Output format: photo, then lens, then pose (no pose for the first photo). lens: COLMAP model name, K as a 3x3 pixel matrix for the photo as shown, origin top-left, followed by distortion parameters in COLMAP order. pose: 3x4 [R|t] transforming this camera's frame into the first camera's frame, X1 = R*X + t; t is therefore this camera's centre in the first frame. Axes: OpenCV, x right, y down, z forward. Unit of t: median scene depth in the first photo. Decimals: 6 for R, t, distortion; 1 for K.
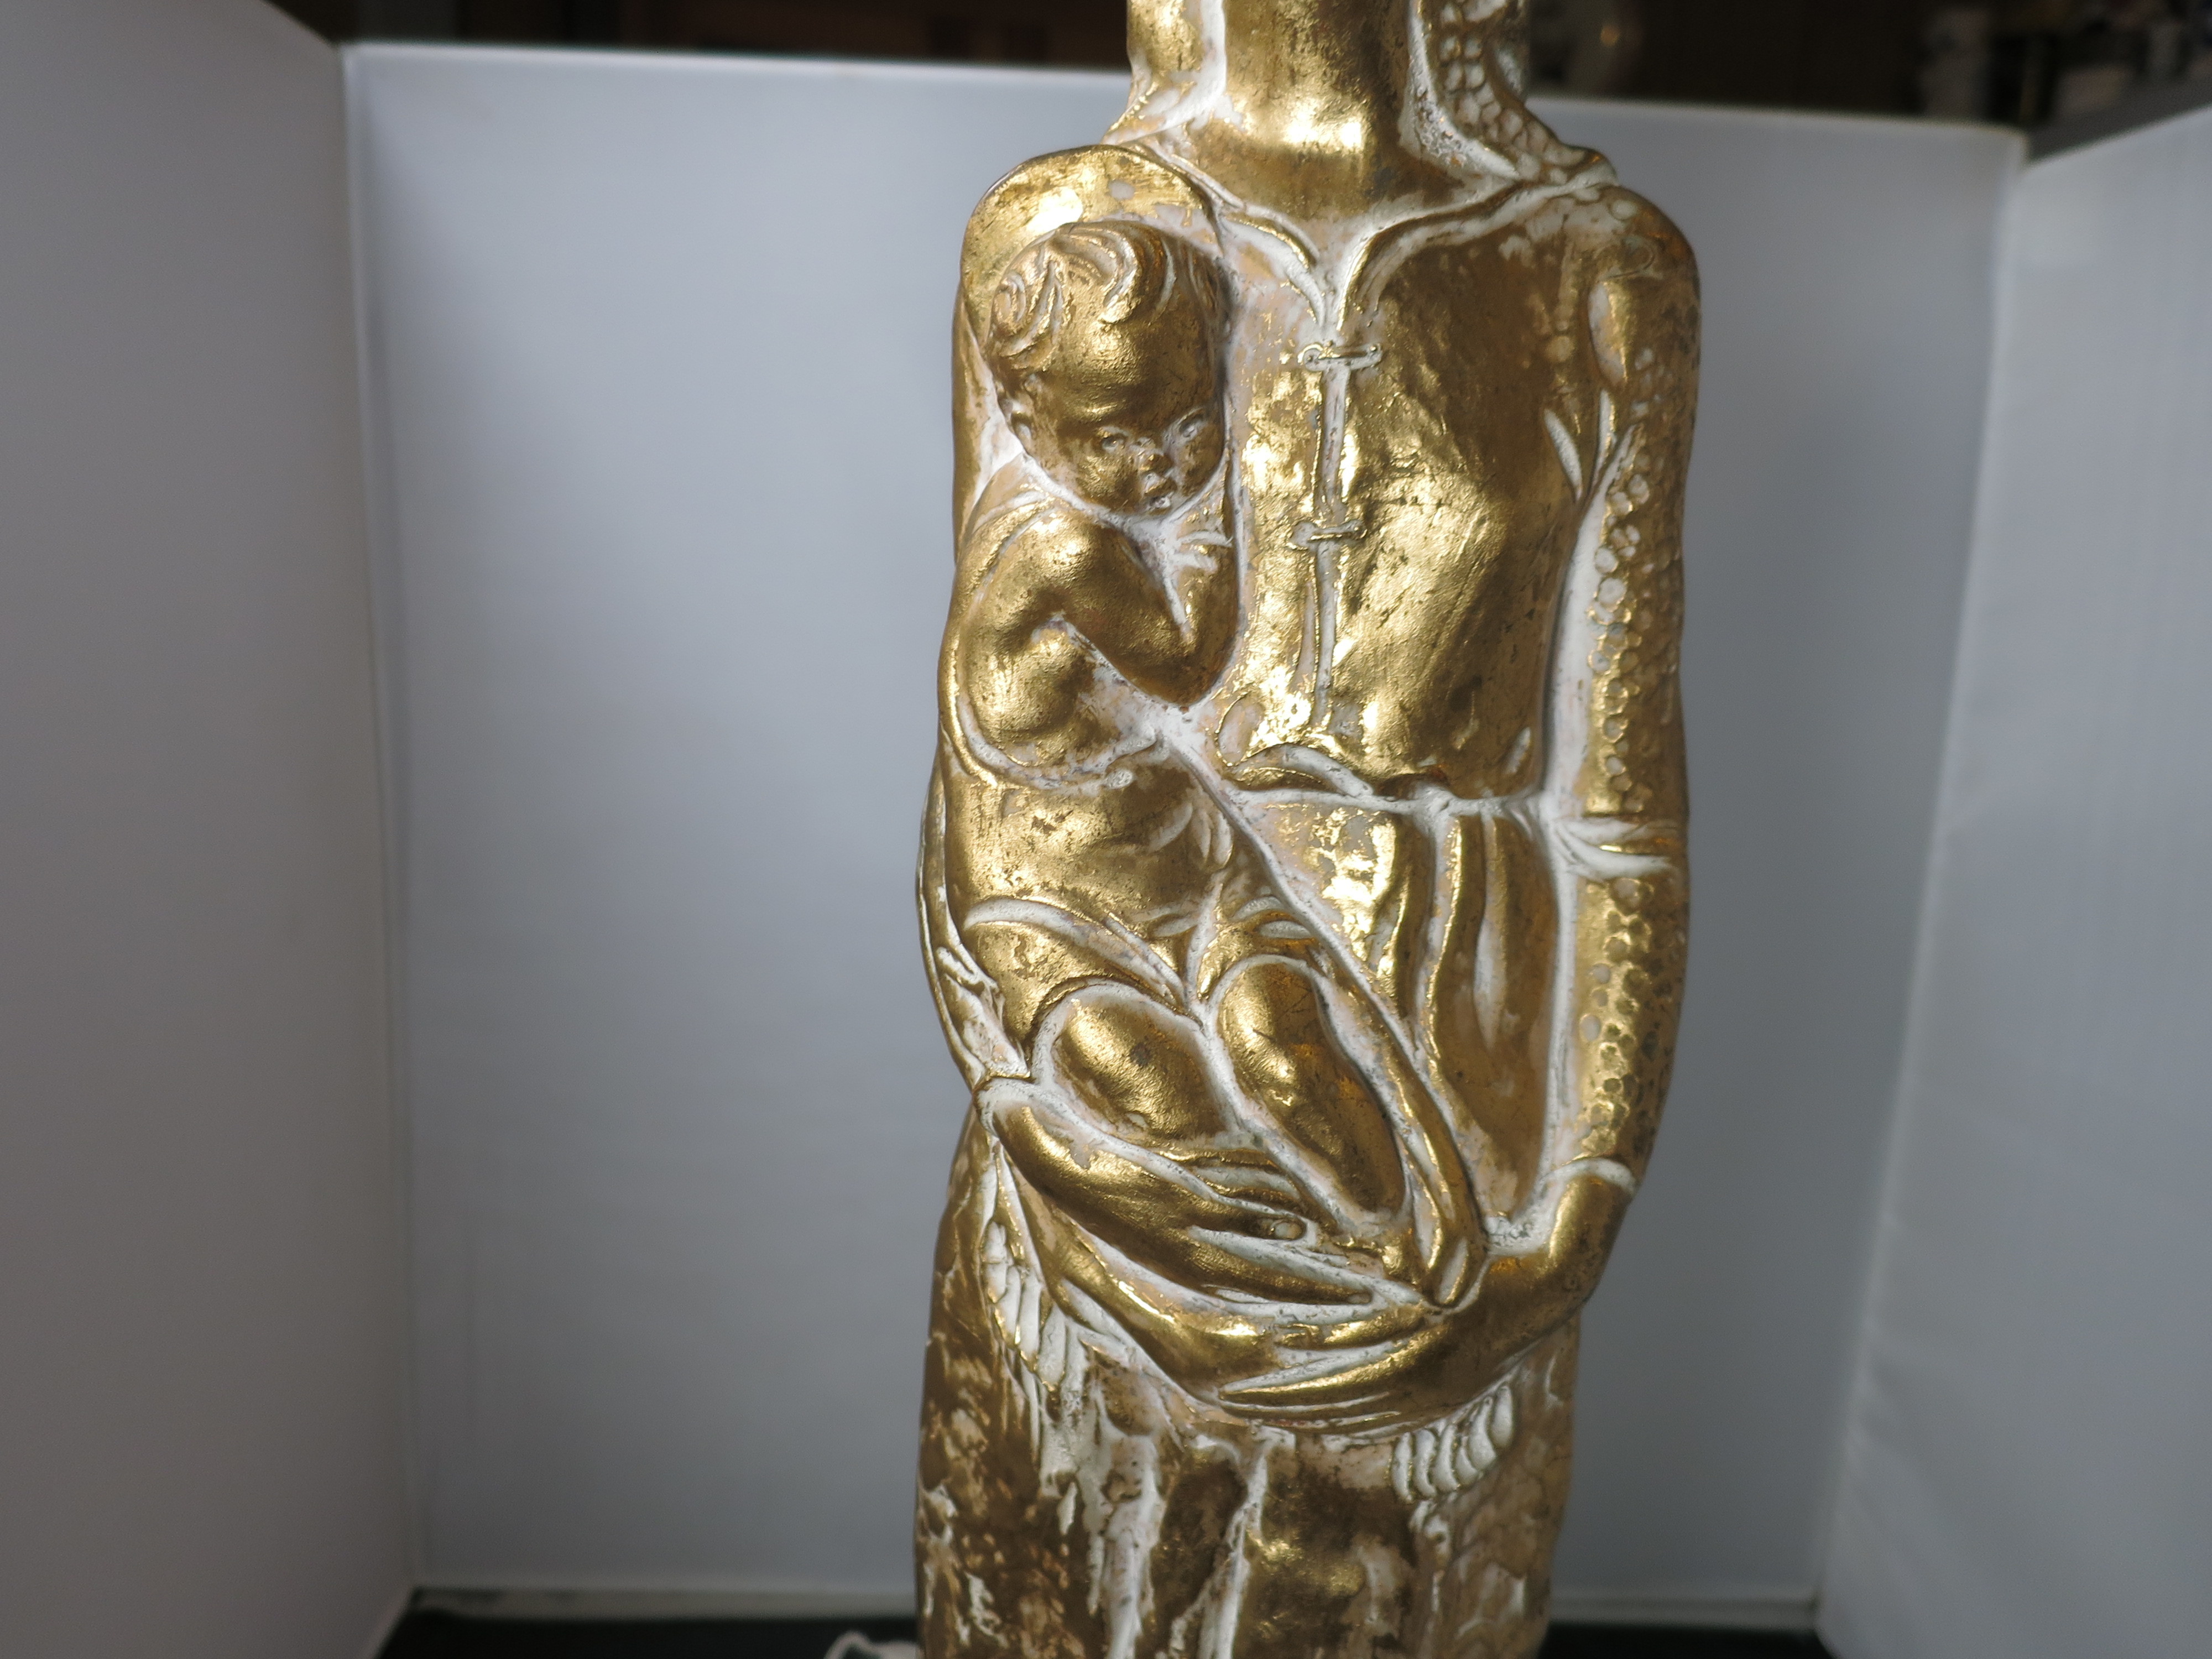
lens RADIAL K [[1535.1, 0, 1102.2], [0, 1535.1, 833.3], [0, 0, 1]] dist [-0.047755, -0.002214]
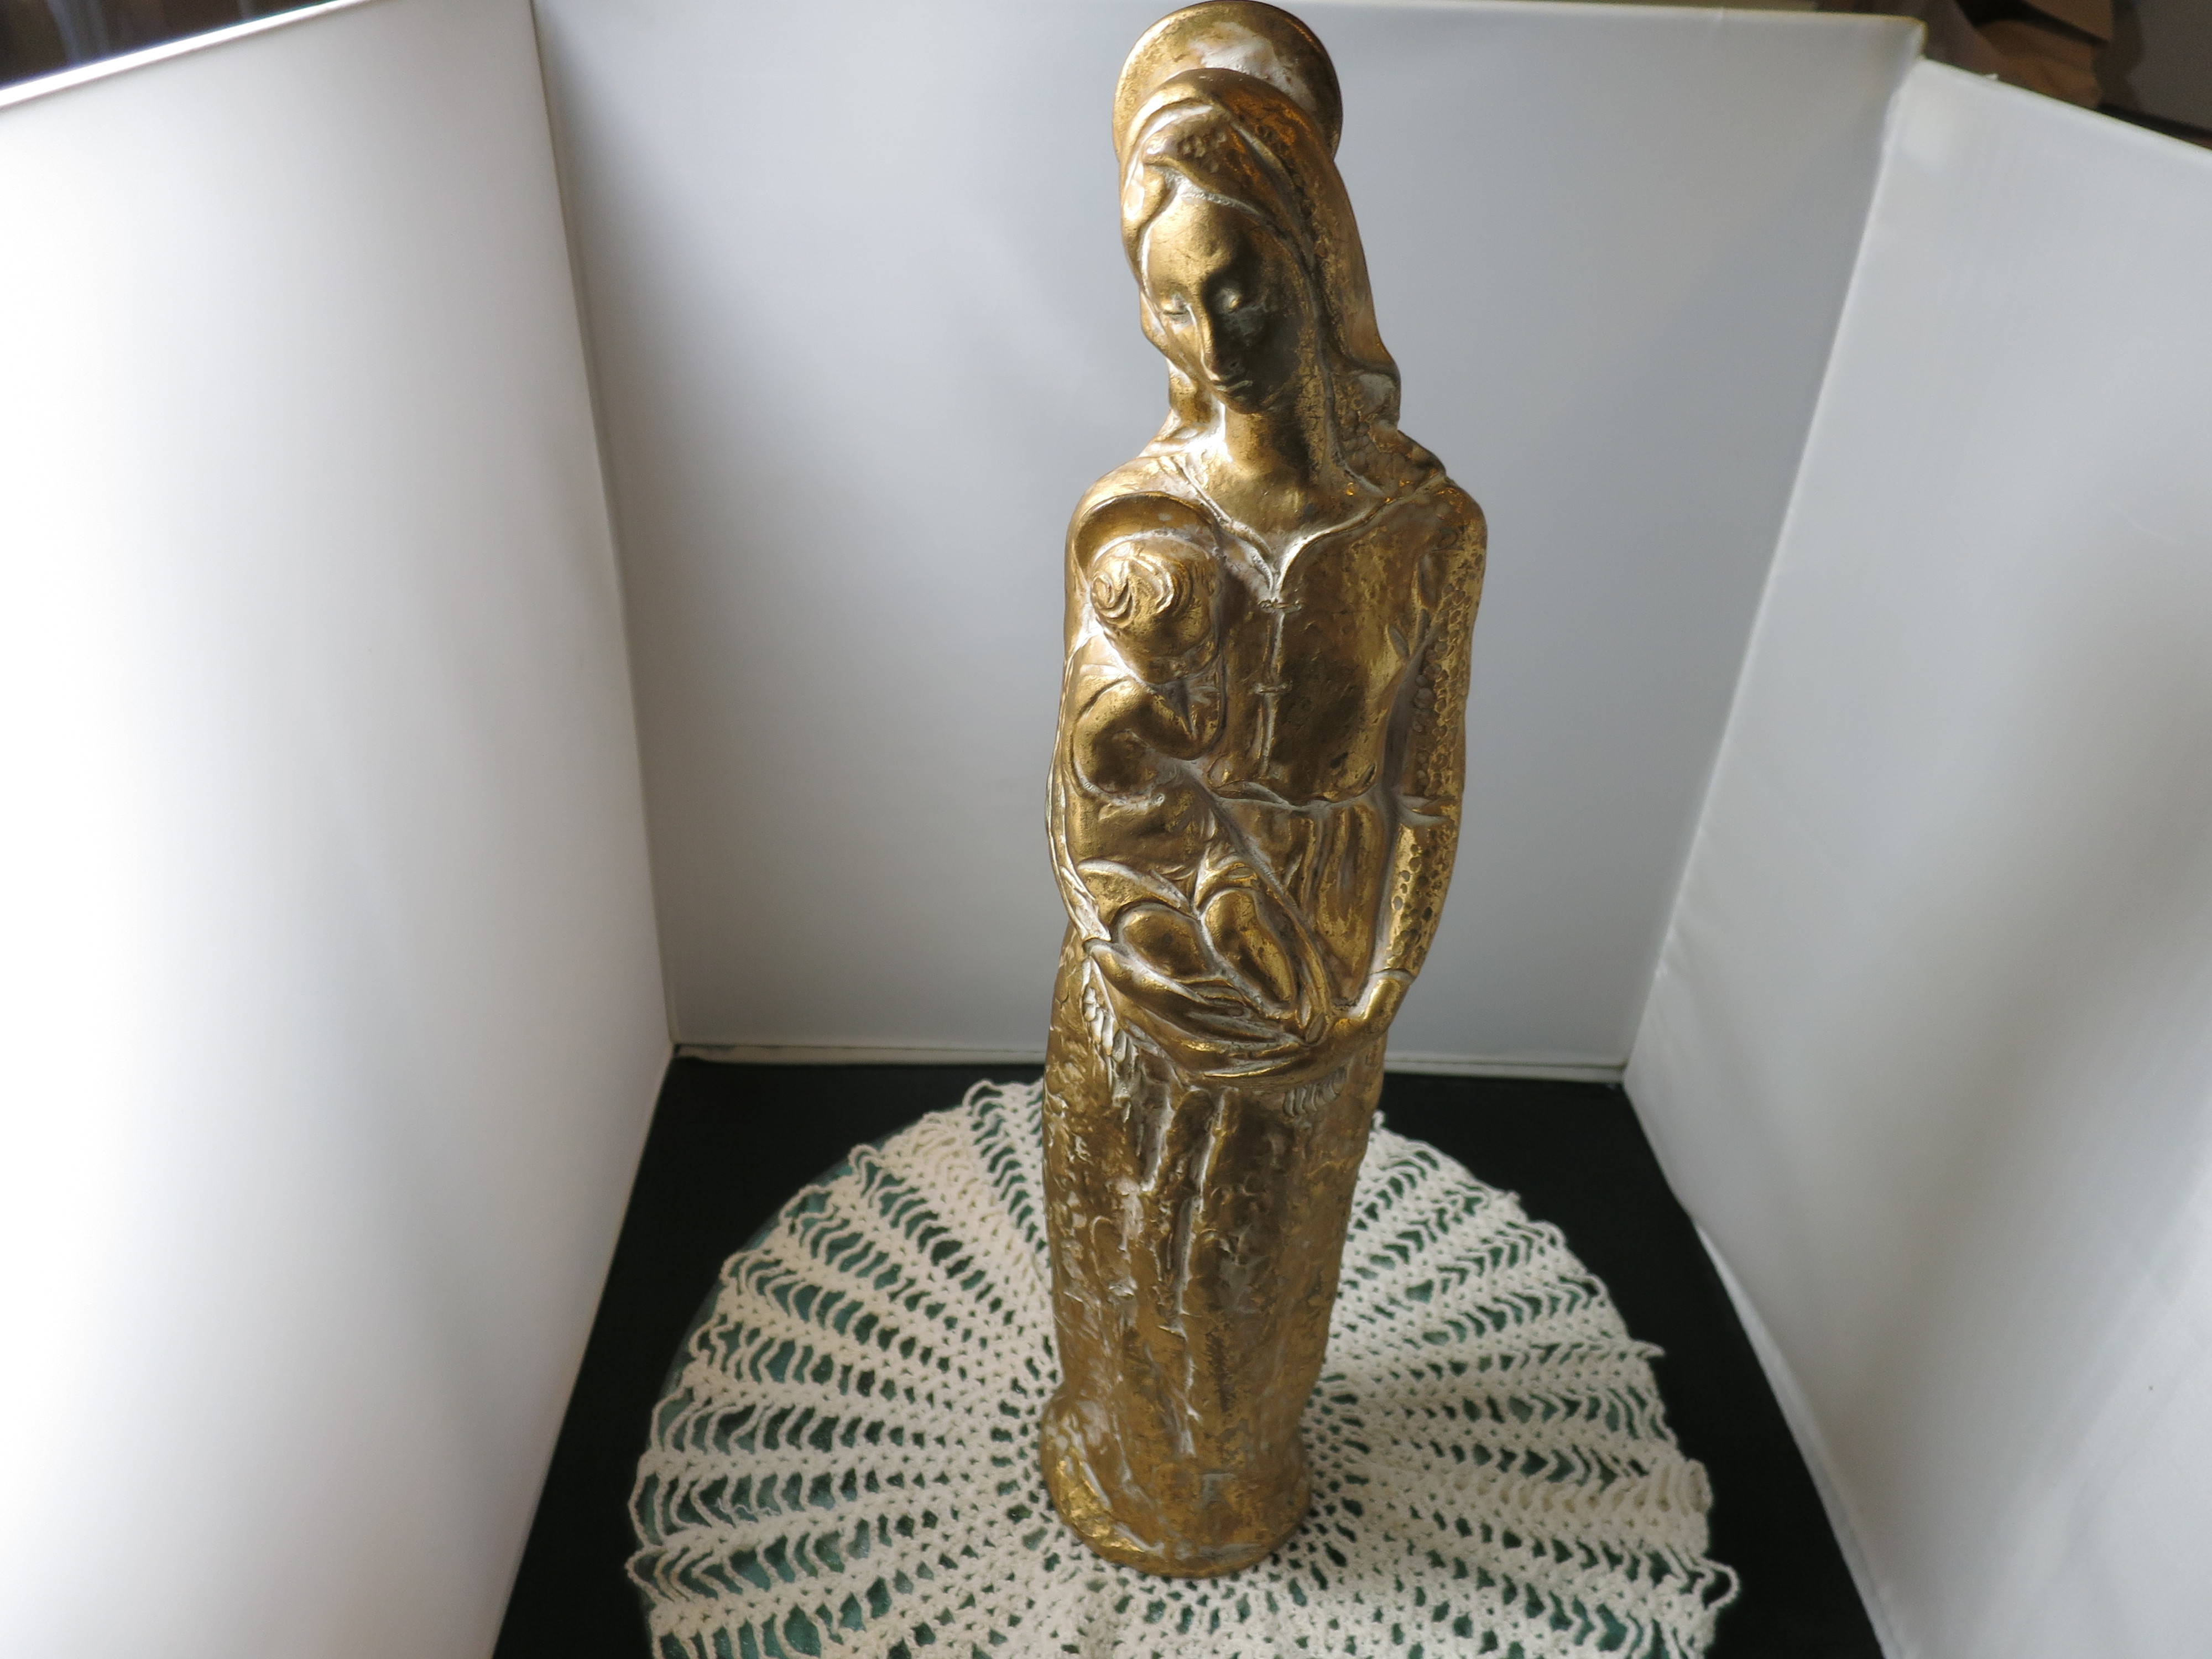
lens RADIAL K [[1535.1, 0, 1162.7], [0, 1535.1, 776.7], [0, 0, 1]] dist [-0.047755, -0.002214]
pose [[0.998700, -0.005985, 0.050616, -0.080272], [-0.013131, 0.929344, 0.368982, -0.769918], [-0.049248, -0.369167, 0.928057, -0.772971]]
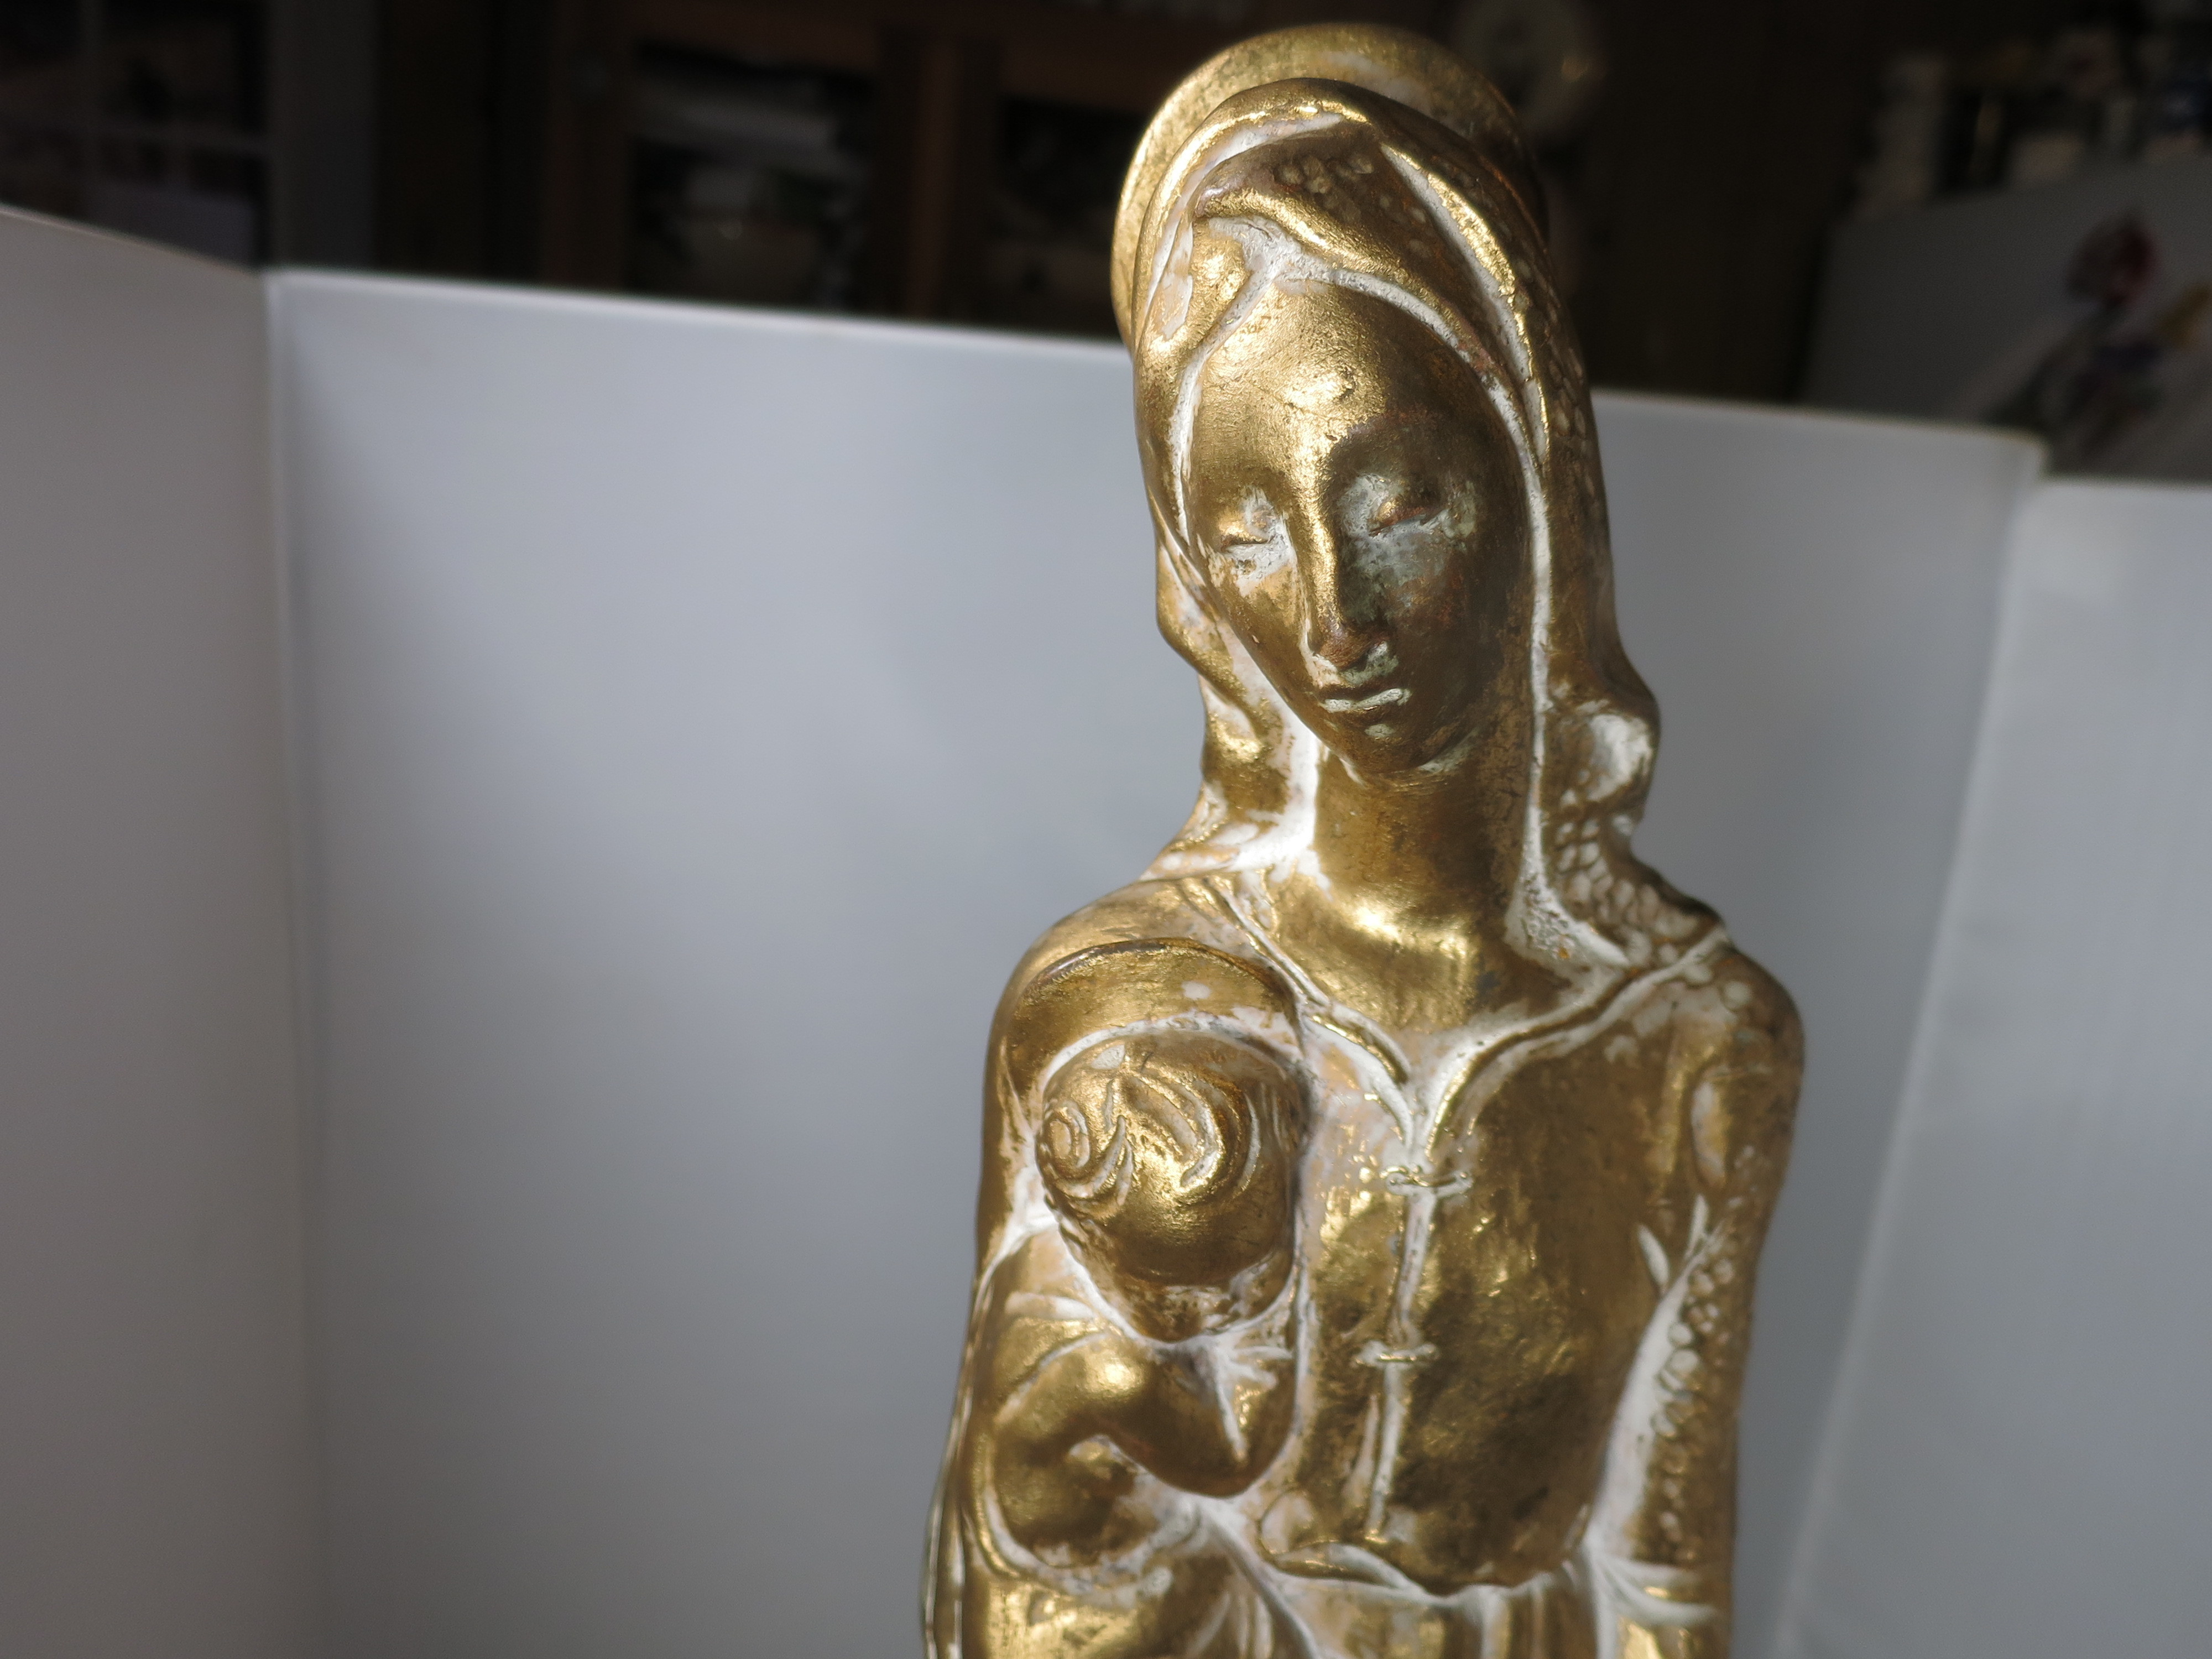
lens RADIAL K [[1535.1, 0, 1092.7], [0, 1535.1, 819.7], [0, 0, 1]] dist [-0.047755, -0.002214]
pose [[0.997577, 0.041174, 0.056081, -0.097214], [-0.043341, 0.998337, 0.038006, -0.526605], [-0.054423, -0.040344, 0.997703, 0.107658]]
